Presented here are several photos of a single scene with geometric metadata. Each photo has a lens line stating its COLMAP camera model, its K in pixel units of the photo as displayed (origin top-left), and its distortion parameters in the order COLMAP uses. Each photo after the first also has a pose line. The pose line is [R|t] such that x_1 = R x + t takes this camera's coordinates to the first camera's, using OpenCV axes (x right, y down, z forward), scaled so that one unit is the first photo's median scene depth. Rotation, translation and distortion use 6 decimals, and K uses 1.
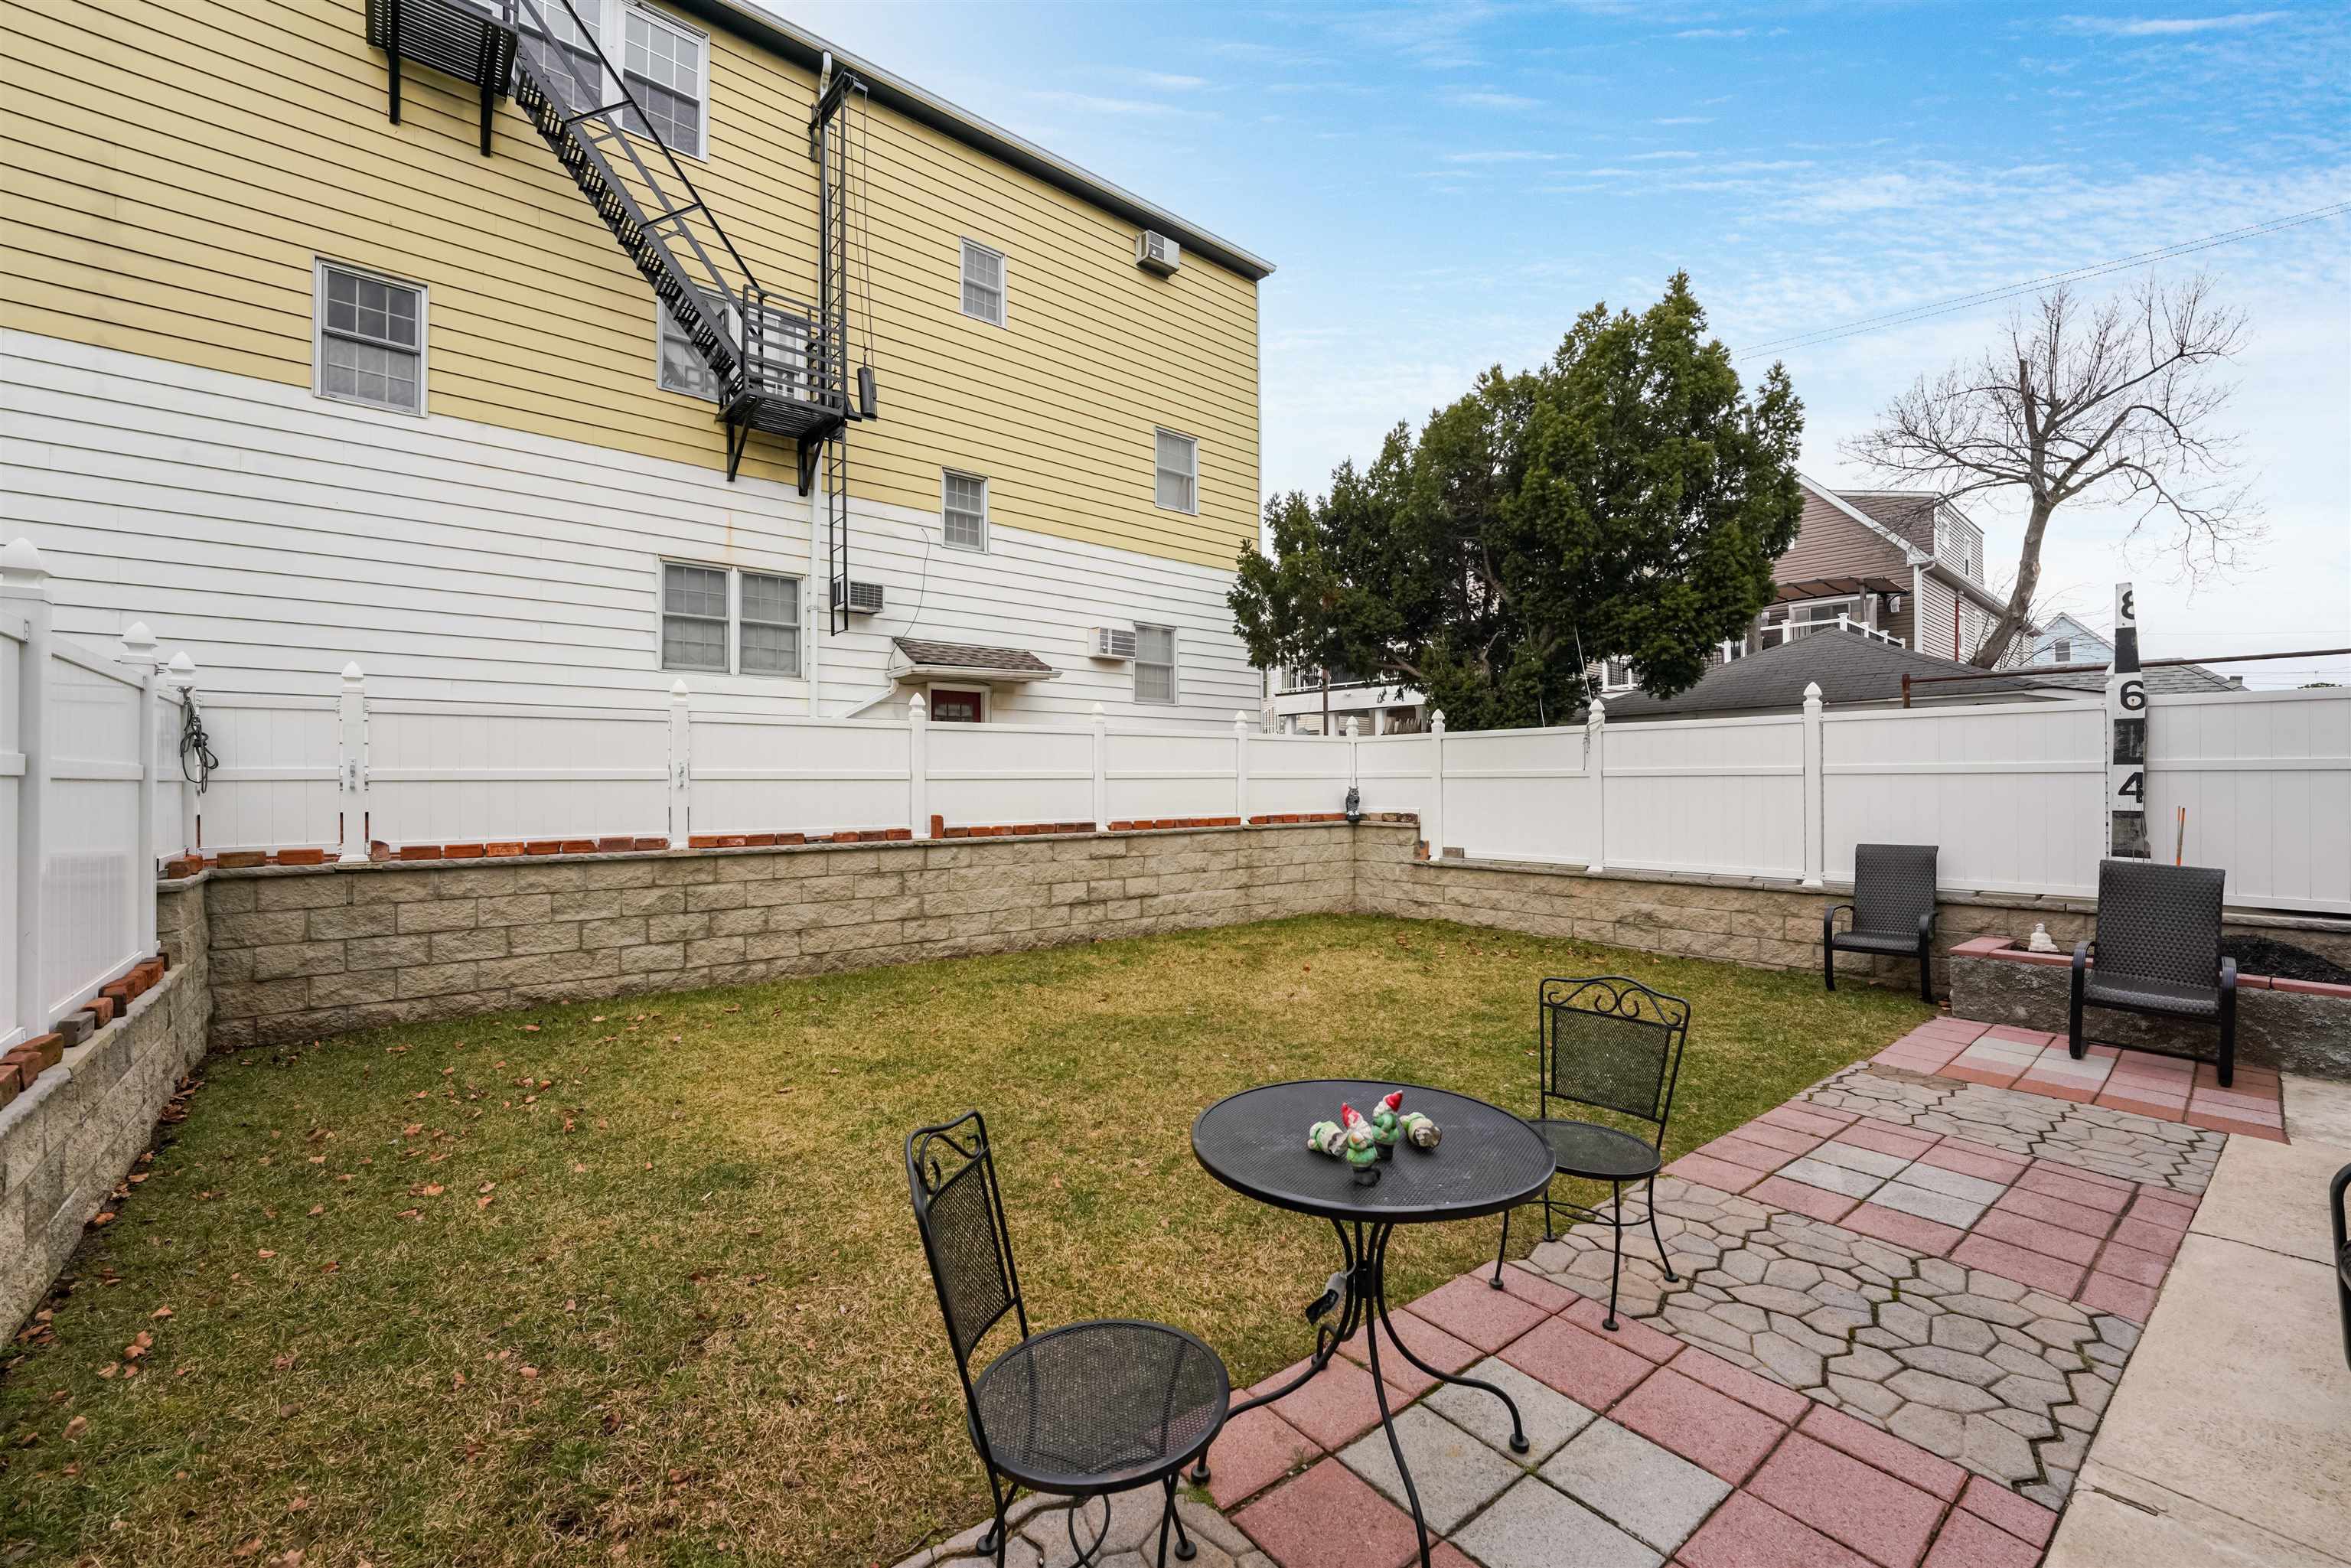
lens RADIAL K [[943.8, 0, 1171.8], [0, 943.8, 781.4], [0, 0, 1]] dist [-0.009381, 0.000077]
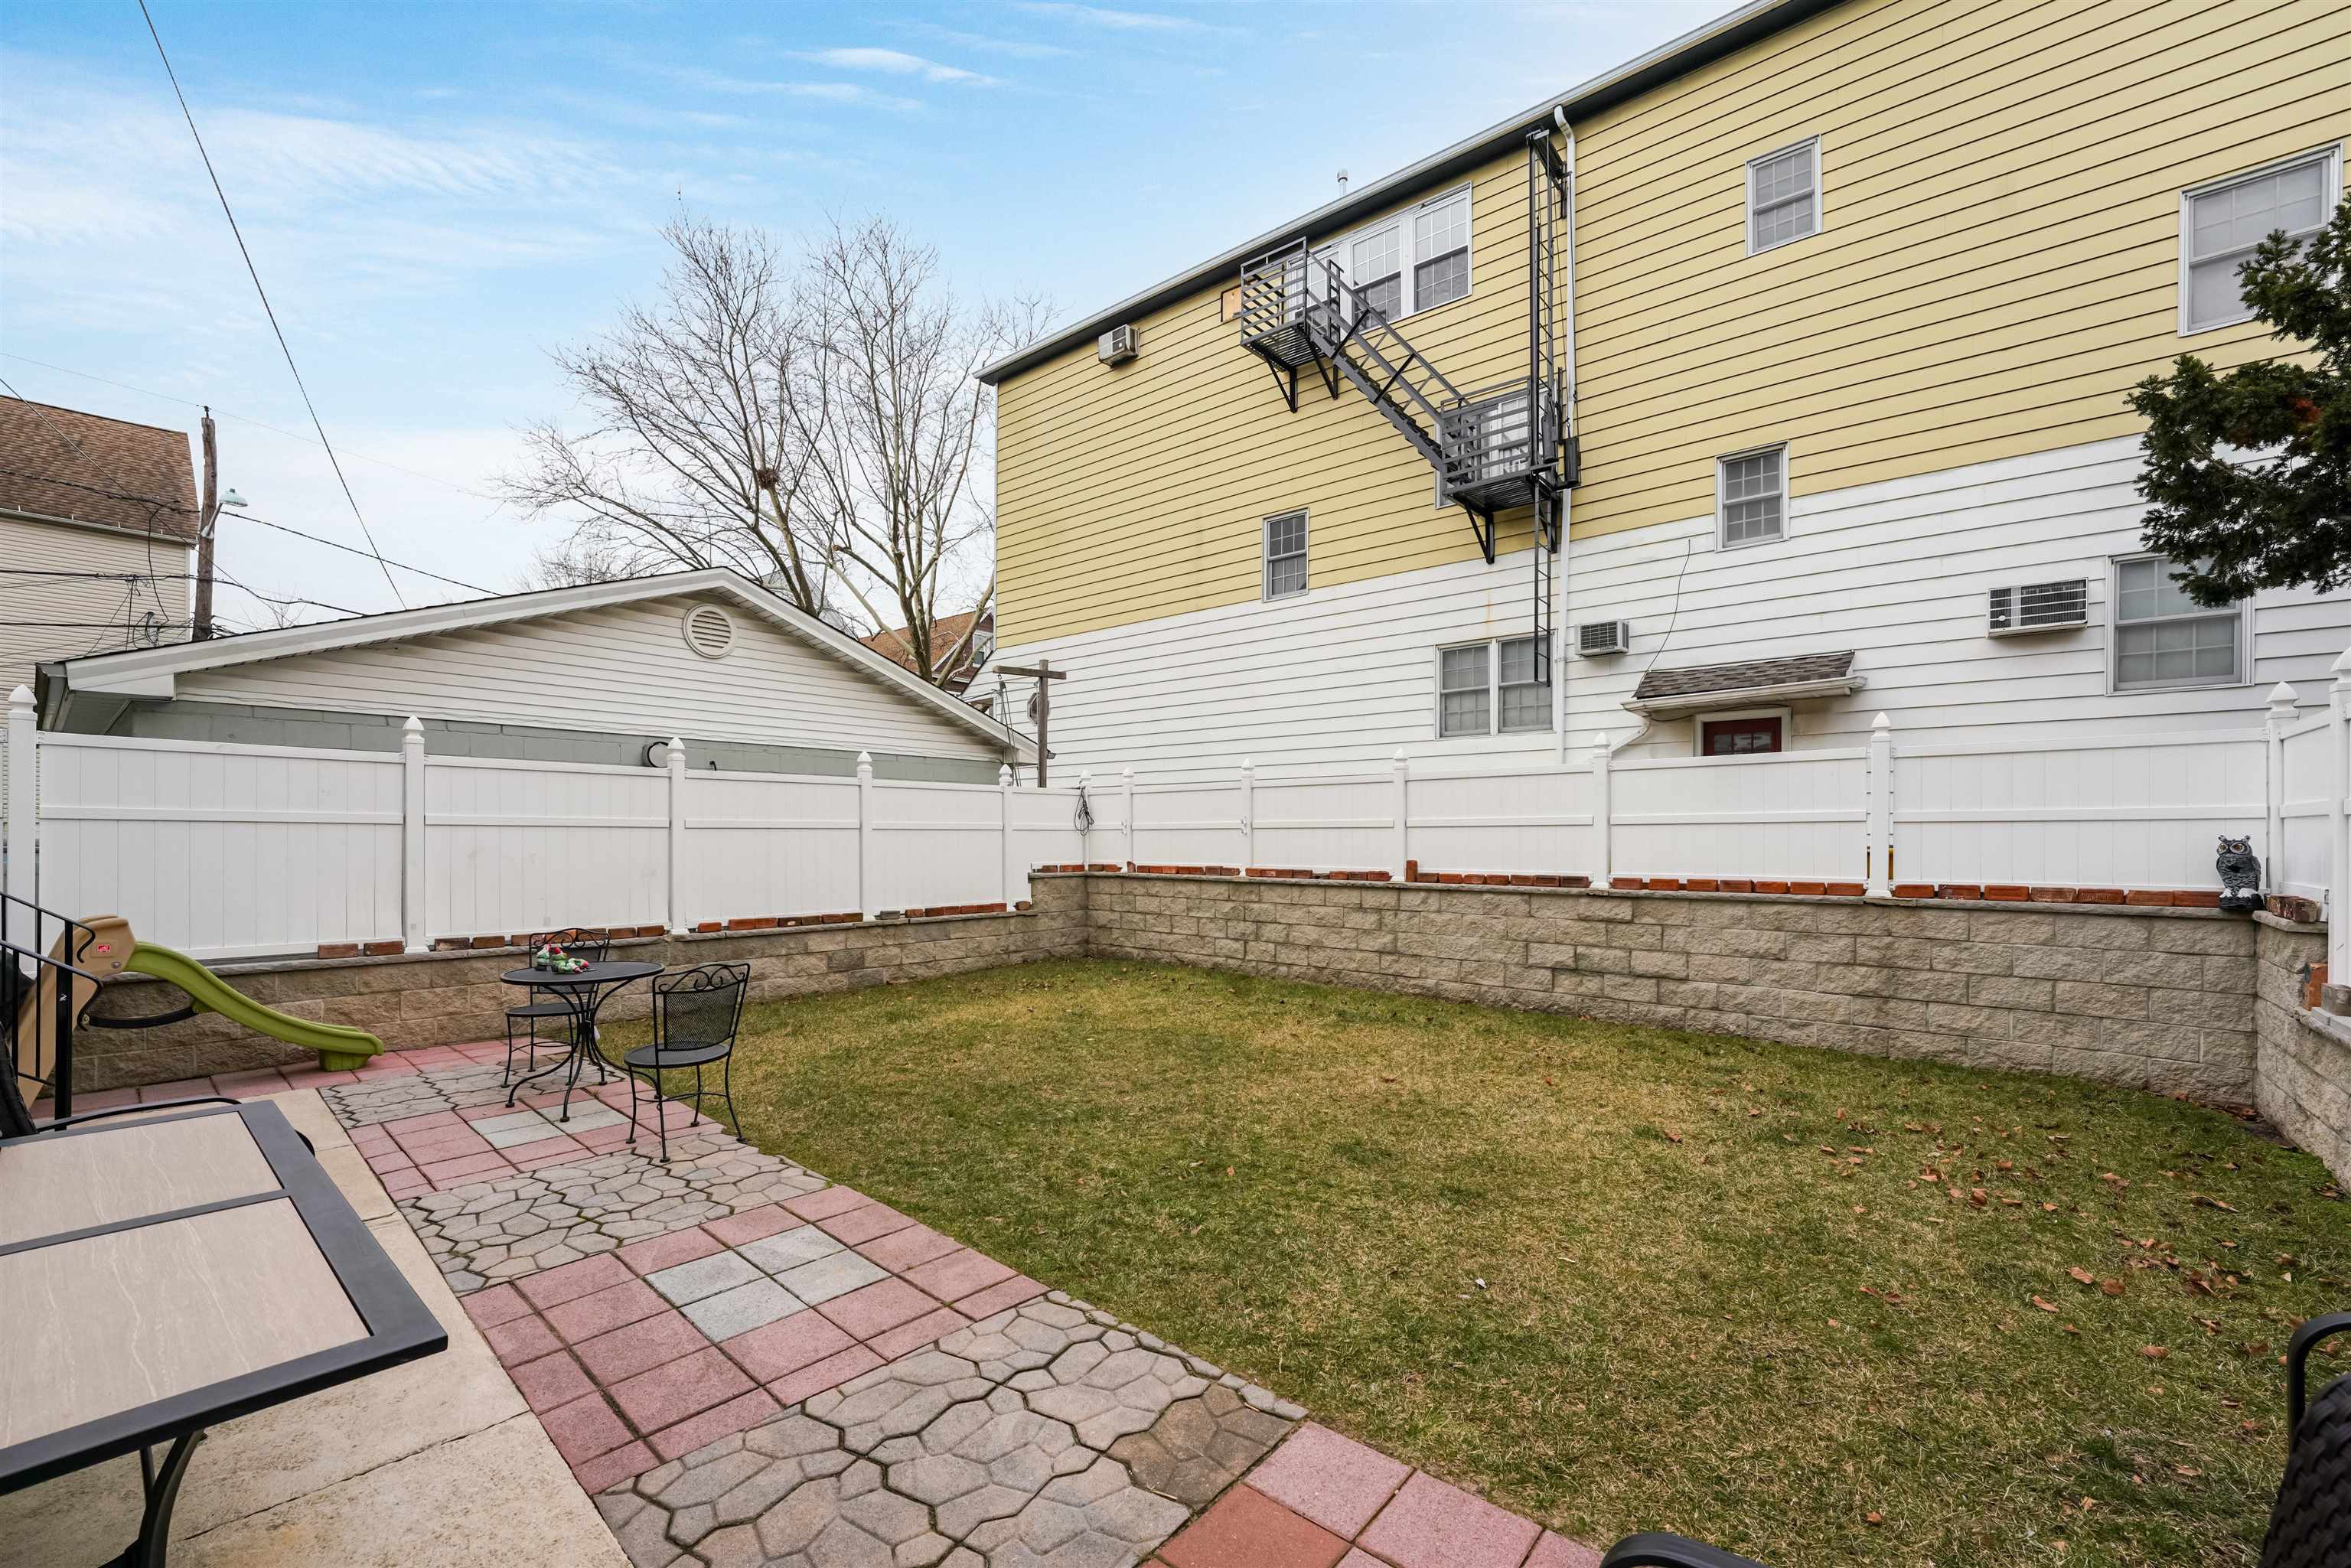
lens RADIAL K [[962.5, 0, 1183.6], [0, 962.5, 849.4], [0, 0, 1]] dist [-0.012917, -0.000263]
pose [[0.171158, 0.017509, -0.985088, 0.749197], [0.002198, 0.999833, 0.018153, 0.002875], [0.985241, -0.005272, 0.171091, 0.538071]]
